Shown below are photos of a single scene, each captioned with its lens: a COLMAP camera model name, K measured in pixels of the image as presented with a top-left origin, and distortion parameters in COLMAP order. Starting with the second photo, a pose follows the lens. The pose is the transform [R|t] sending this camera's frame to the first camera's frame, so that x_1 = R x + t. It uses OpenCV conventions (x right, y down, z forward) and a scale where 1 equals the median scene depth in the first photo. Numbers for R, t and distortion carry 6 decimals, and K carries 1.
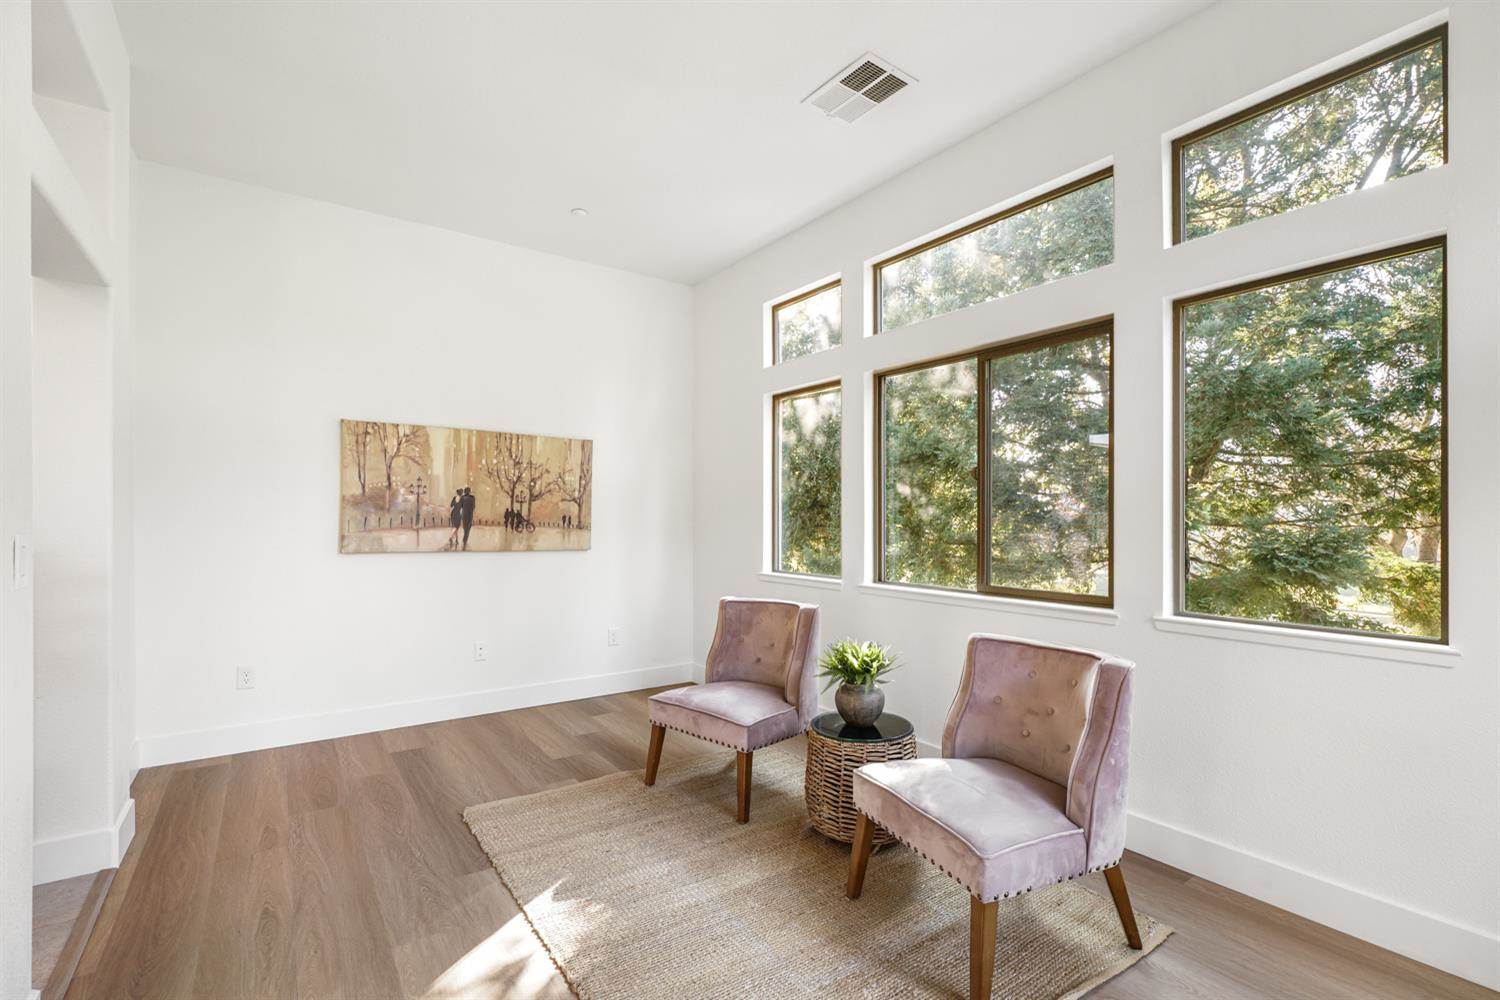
lens RADIAL K [[670.7, 0, 735.4], [0, 670.7, 517.8], [0, 0, 1]] dist [-0.007564, 0.000228]
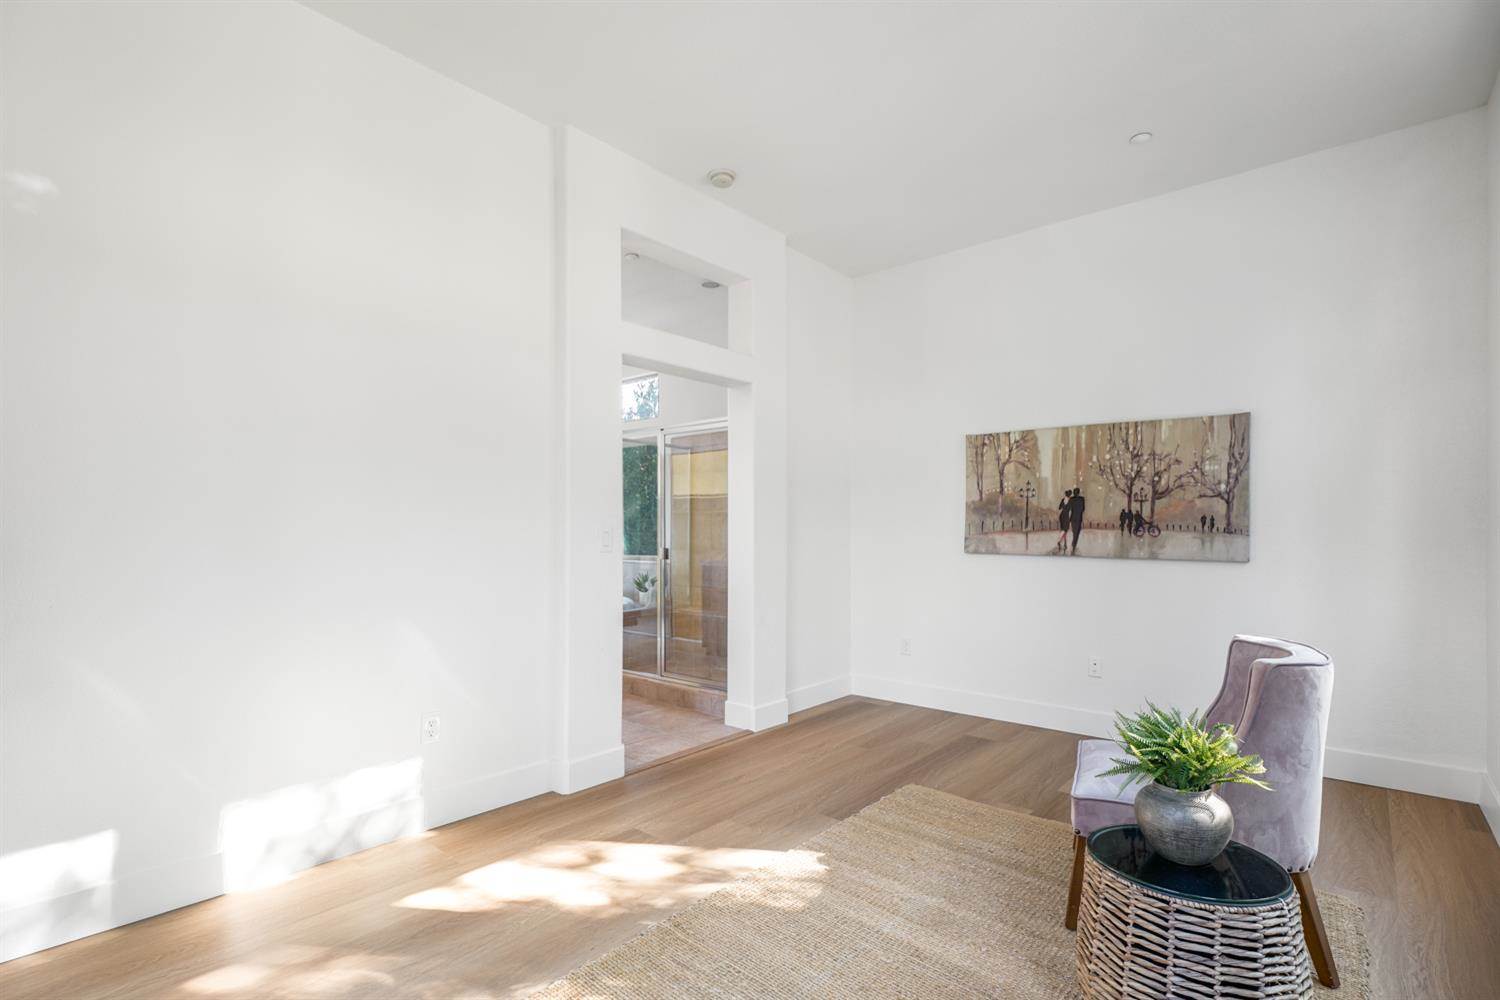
lens RADIAL K [[704.4, 0, 747.3], [0, 704.4, 526.1], [0, 0, 1]] dist [-0.001106, -0.000190]
pose [[0.253069, -0.008985, -0.967407, 0.437946], [0.001906, 0.999960, -0.008789, 0.015959], [0.967446, 0.000381, 0.253075, 0.307011]]
